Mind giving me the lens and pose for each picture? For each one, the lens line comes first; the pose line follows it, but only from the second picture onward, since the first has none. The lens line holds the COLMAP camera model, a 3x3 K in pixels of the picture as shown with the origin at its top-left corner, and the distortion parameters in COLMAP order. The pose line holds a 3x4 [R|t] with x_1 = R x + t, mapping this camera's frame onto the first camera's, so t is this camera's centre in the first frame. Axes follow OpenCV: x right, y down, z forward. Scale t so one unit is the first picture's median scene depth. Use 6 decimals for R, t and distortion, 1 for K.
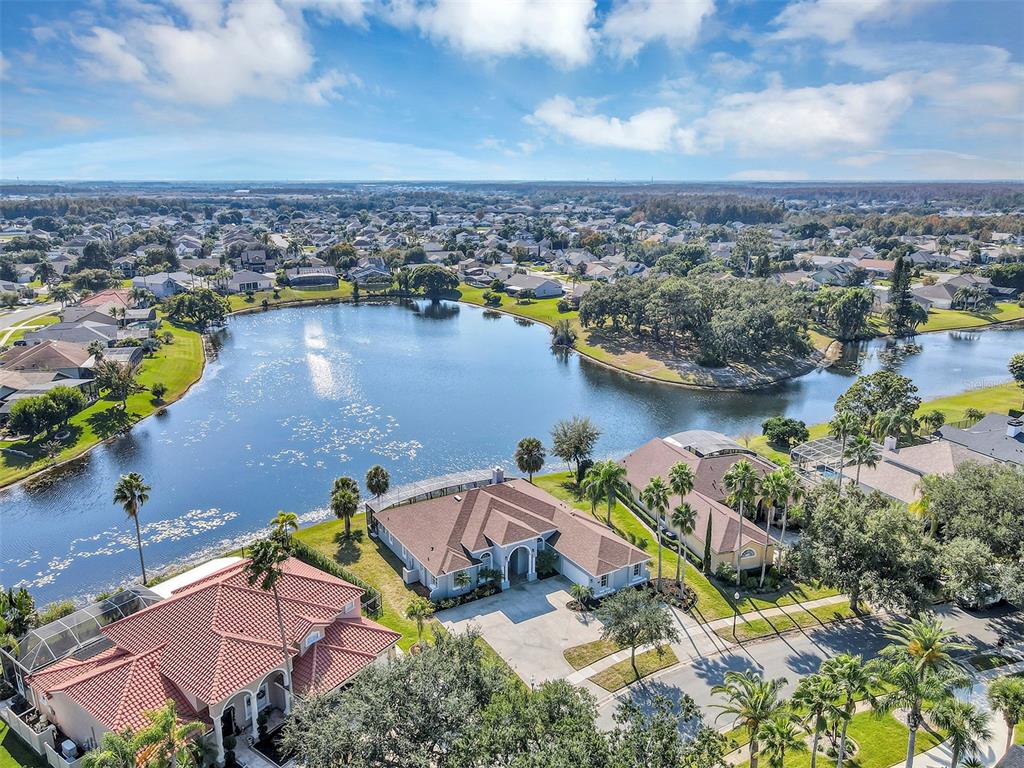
lens RADIAL K [[759.6, 0, 504.8], [0, 759.6, 379.7], [0, 0, 1]] dist [0.003855, 0.004019]
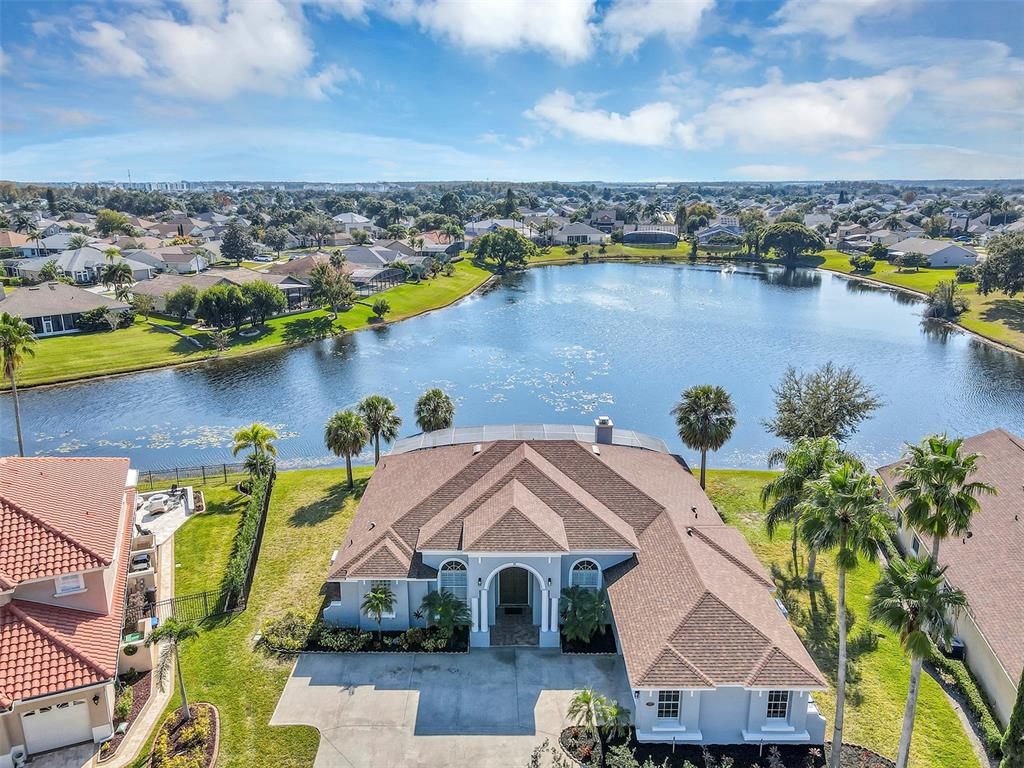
lens RADIAL K [[754.9, 0, 506.0], [0, 754.9, 381.1], [0, 0, 1]] dist [0.008542, 0.012057]
pose [[0.858655, 0.131696, -0.495347, 0.066920], [-0.132389, 0.990619, 0.033884, 0.028749], [0.495162, 0.036484, 0.868034, 0.180061]]
